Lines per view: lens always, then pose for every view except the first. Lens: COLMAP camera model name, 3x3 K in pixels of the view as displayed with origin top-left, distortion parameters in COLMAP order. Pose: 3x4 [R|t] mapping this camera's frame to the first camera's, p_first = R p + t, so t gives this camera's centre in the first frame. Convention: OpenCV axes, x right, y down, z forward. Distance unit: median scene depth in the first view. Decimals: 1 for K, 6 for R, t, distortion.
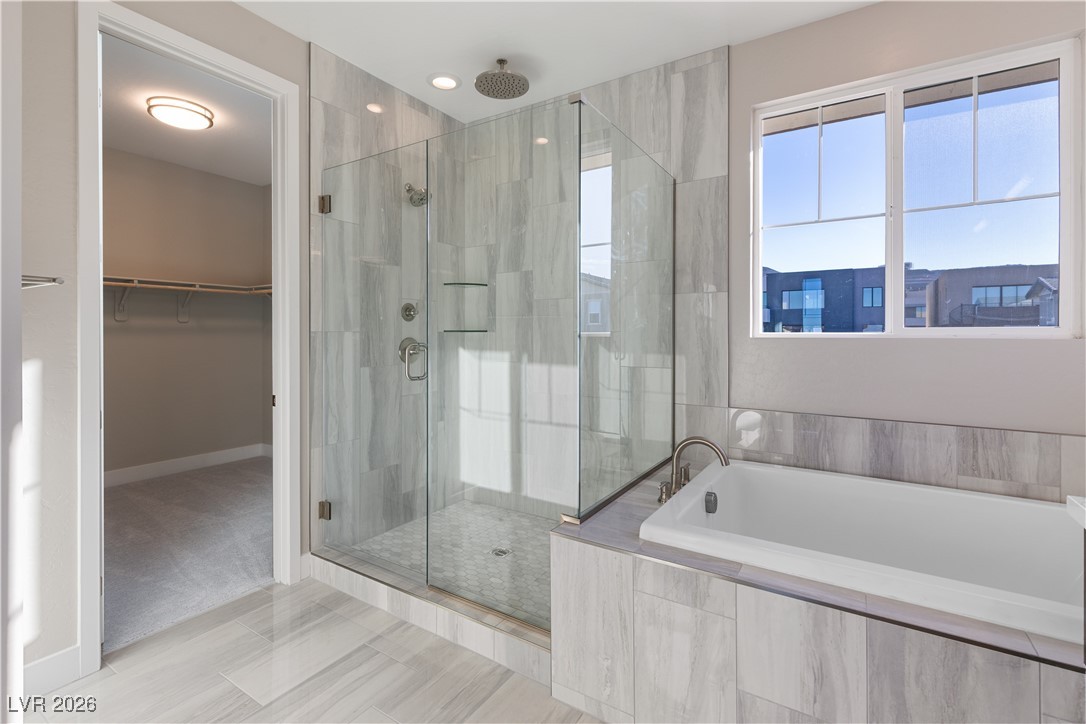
lens RADIAL K [[491.8, 0, 542.0], [0, 491.8, 331.0], [0, 0, 1]] dist [0.002212, 0.000035]
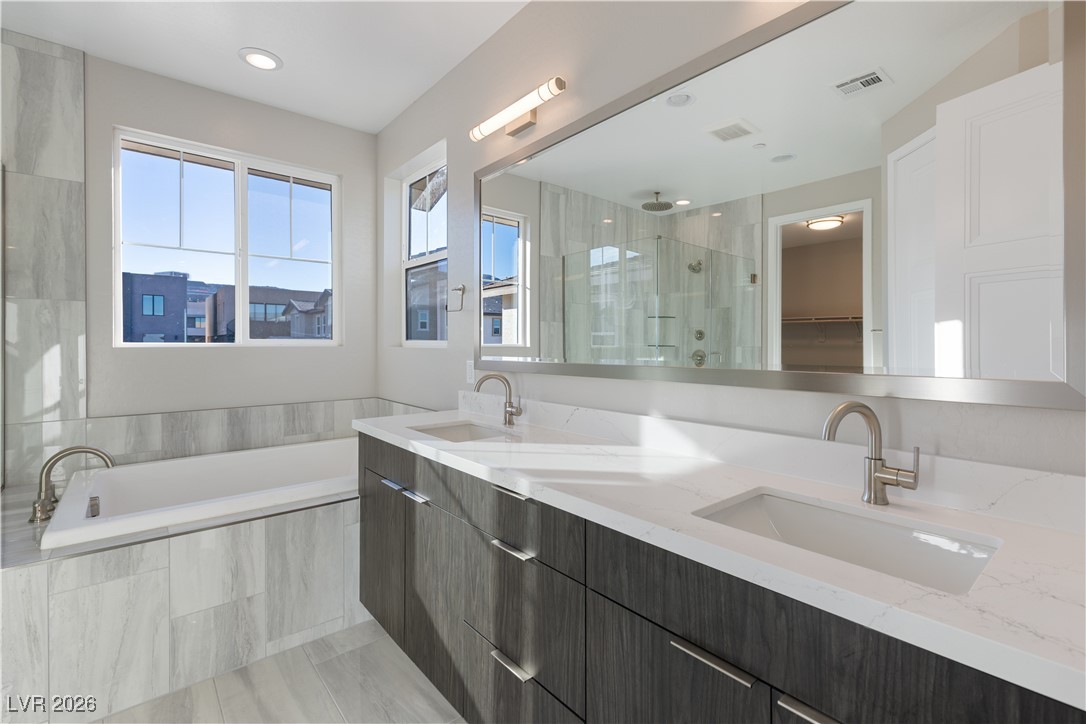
lens RADIAL K [[482.7, 0, 543.5], [0, 482.7, 356.7], [0, 0, 1]] dist [0.003240, -0.000018]
pose [[0.291785, -0.027818, 0.956079, -0.294954], [-0.004340, 0.999528, 0.030406, -0.002109], [-0.956474, -0.013021, 0.291527, -0.170240]]
